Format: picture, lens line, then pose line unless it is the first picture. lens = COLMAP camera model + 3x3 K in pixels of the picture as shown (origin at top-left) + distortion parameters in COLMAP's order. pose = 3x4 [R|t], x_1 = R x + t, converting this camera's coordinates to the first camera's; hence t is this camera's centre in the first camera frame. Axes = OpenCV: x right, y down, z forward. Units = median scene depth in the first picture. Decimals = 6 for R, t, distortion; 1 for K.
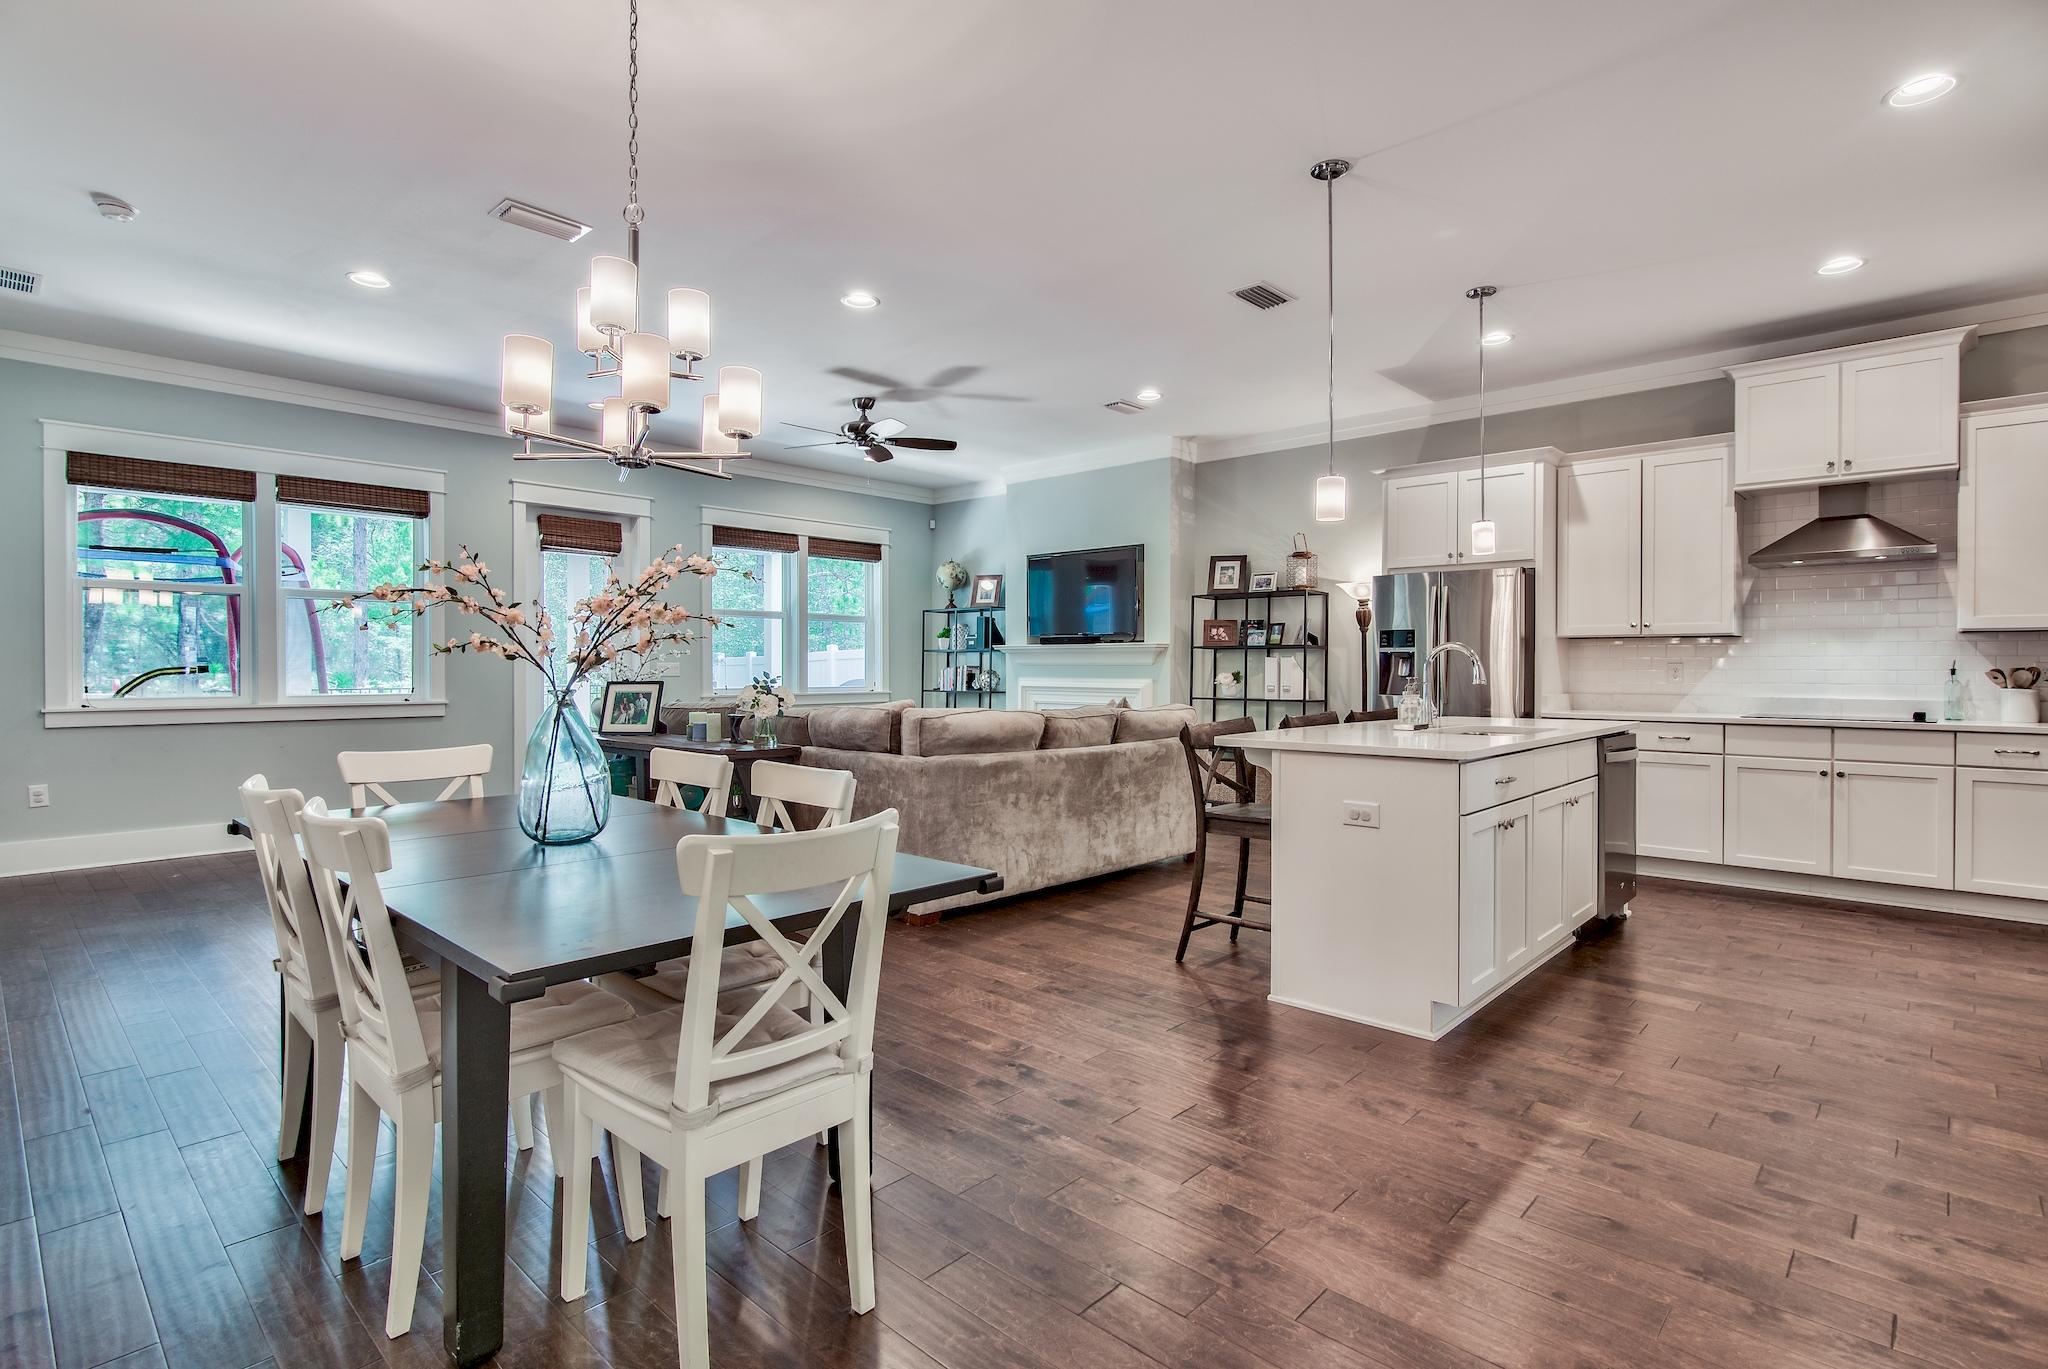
lens RADIAL K [[1008.2, 0, 1023.6], [0, 1008.2, 678.9], [0, 0, 1]] dist [0.000219, -0.000603]
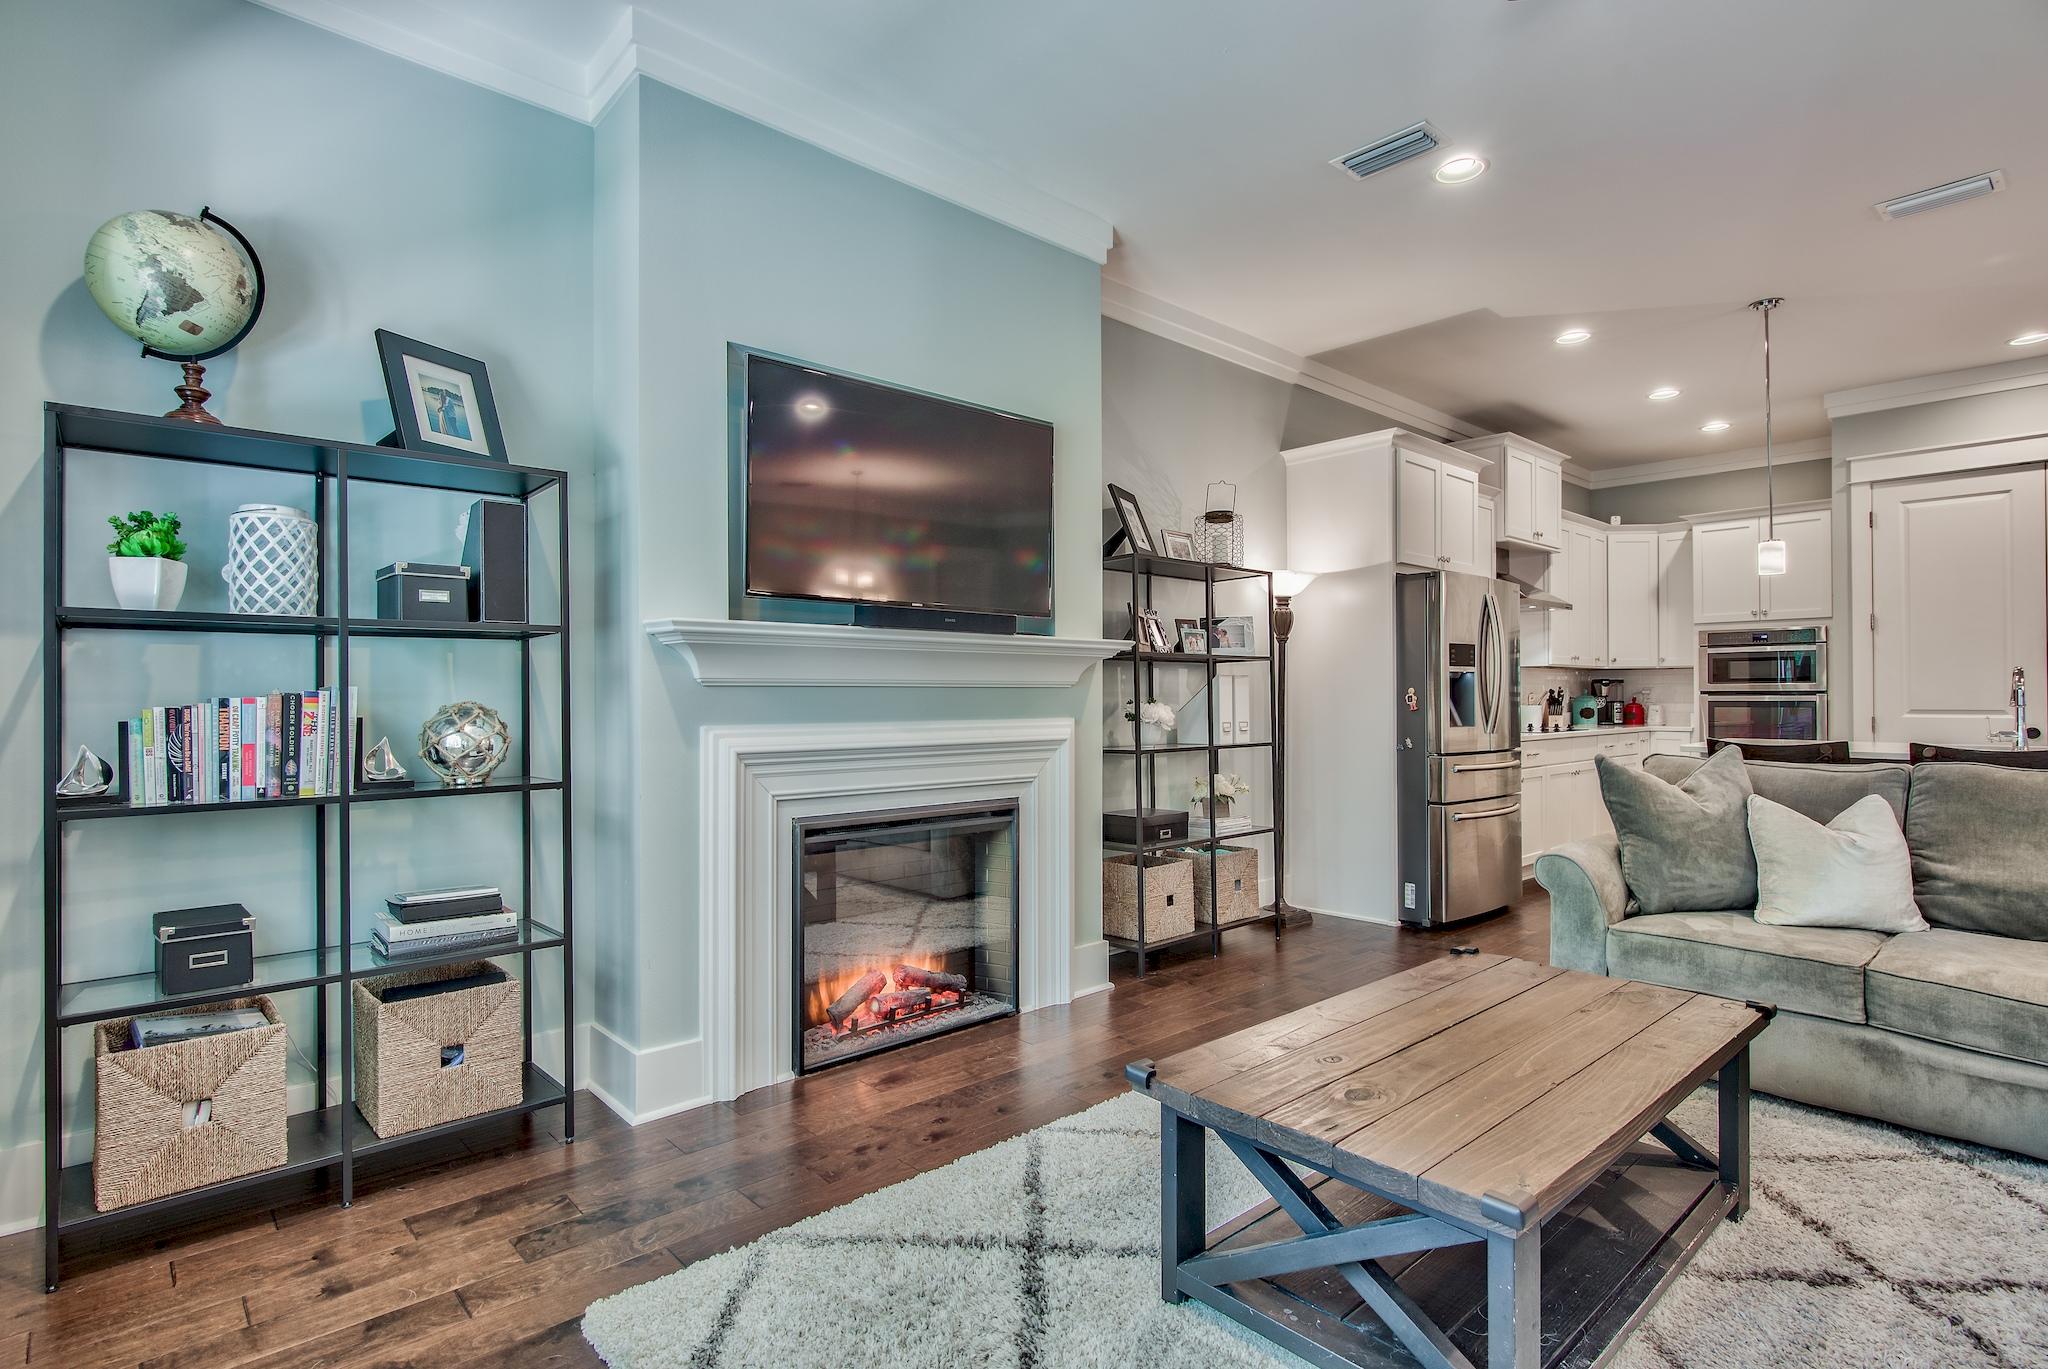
lens RADIAL K [[1007.8, 0, 1024.0], [0, 1007.8, 684.5], [0, 0, 1]] dist [-0.000218, -0.000617]
pose [[0.081816, 0.005373, 0.996633, -0.506594], [0.012230, 0.999905, -0.006395, -0.018402], [-0.996572, 0.012712, 0.081743, 1.466103]]
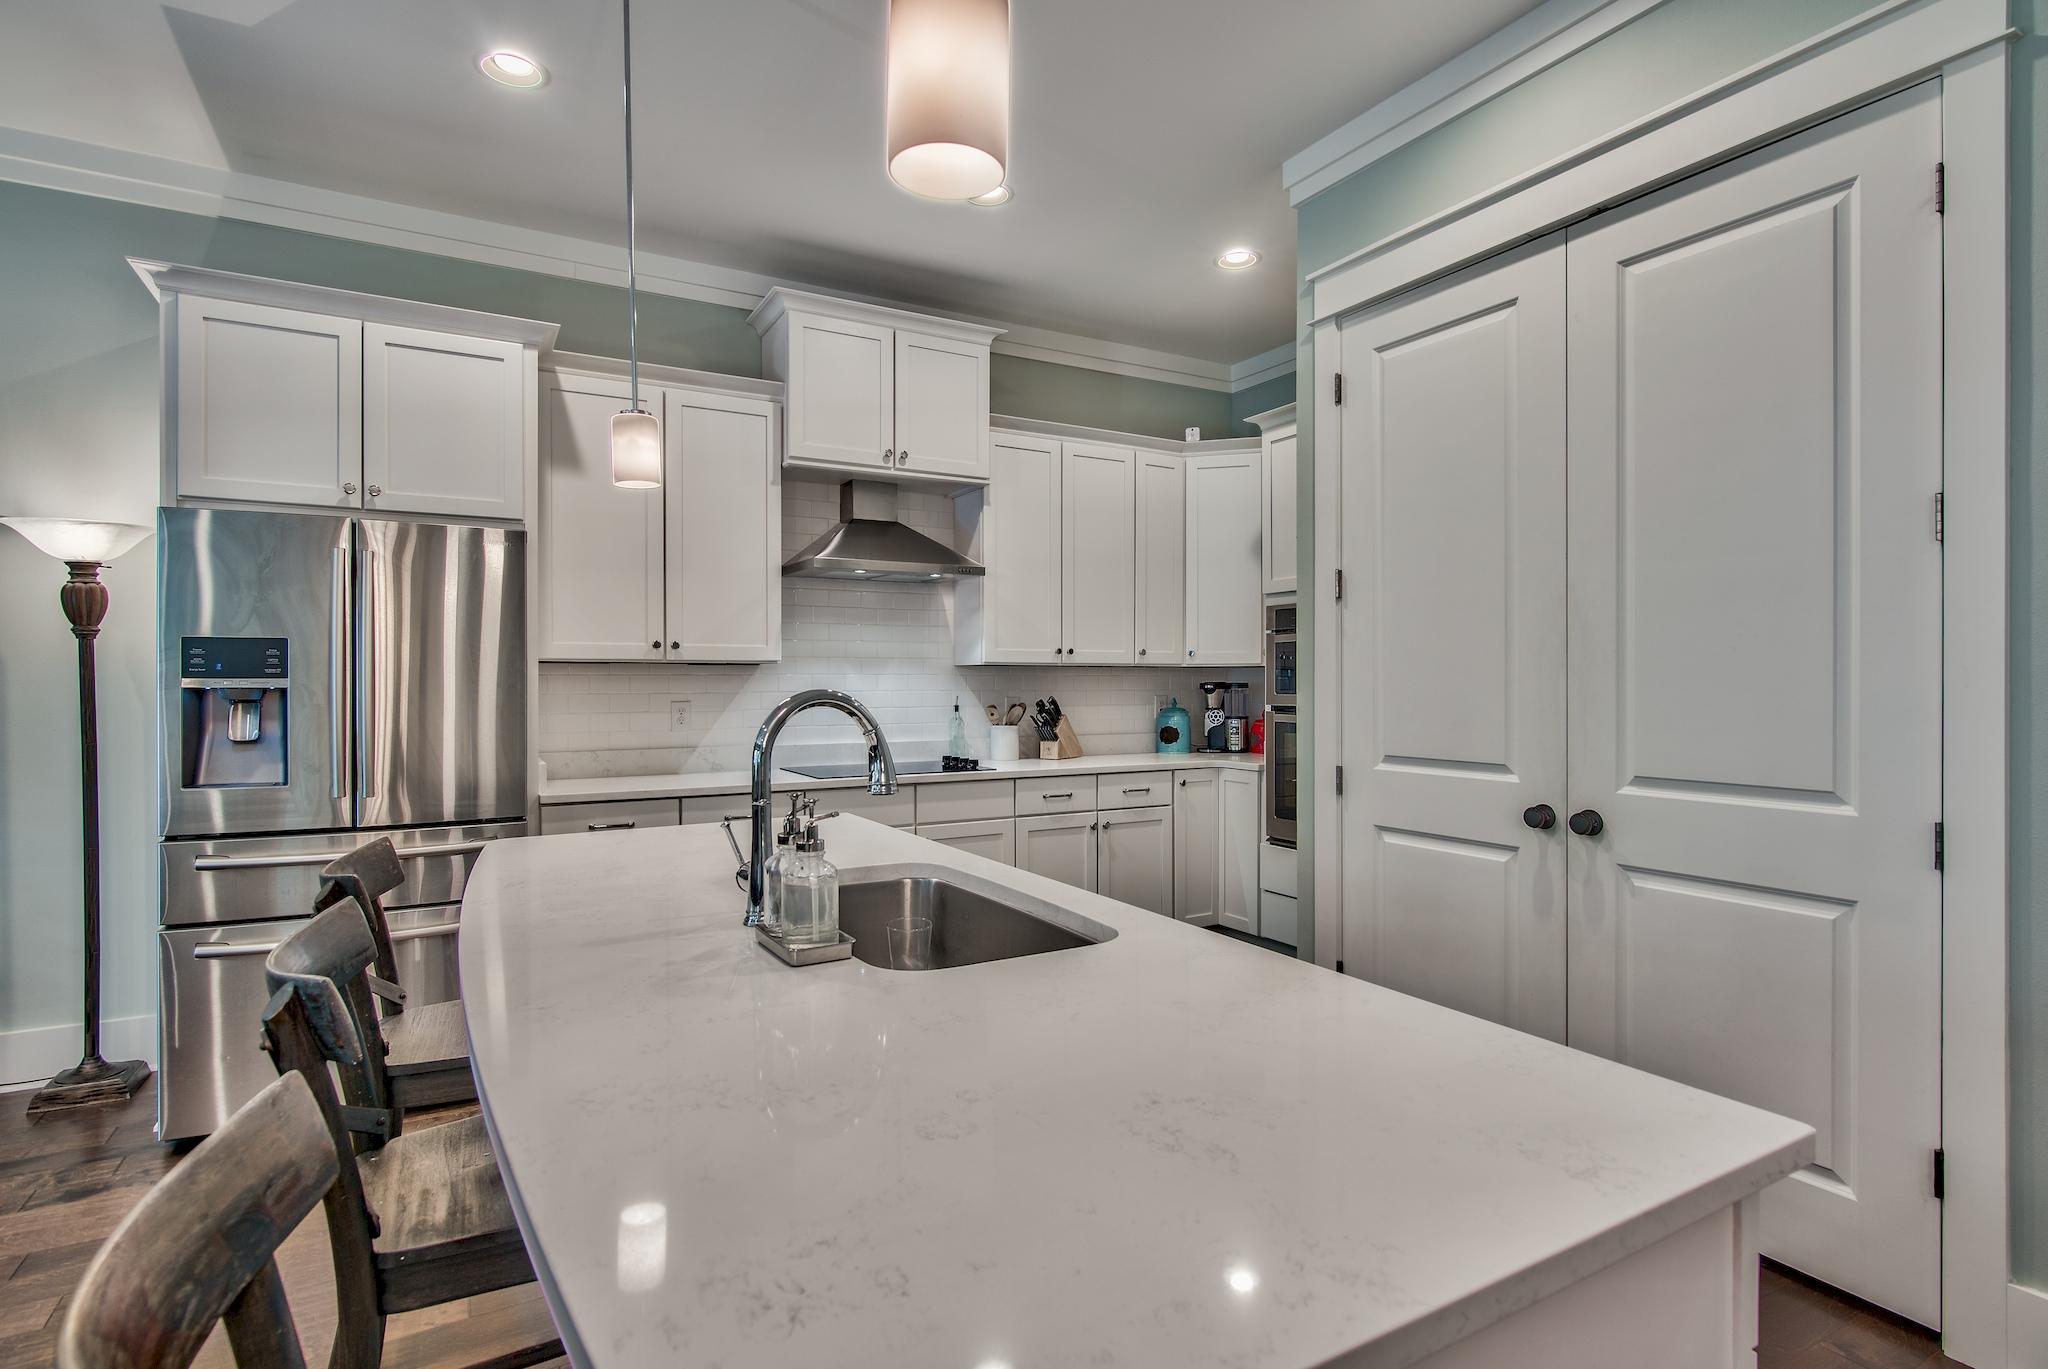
lens RADIAL K [[1008.2, 0, 1023.6], [0, 1008.2, 678.9], [0, 0, 1]] dist [0.000219, -0.000603]
pose [[0.299100, -0.003803, 0.954214, 0.065394], [0.011519, 0.999934, 0.000375, -0.031189], [-0.954152, 0.010880, 0.299123, 0.625715]]
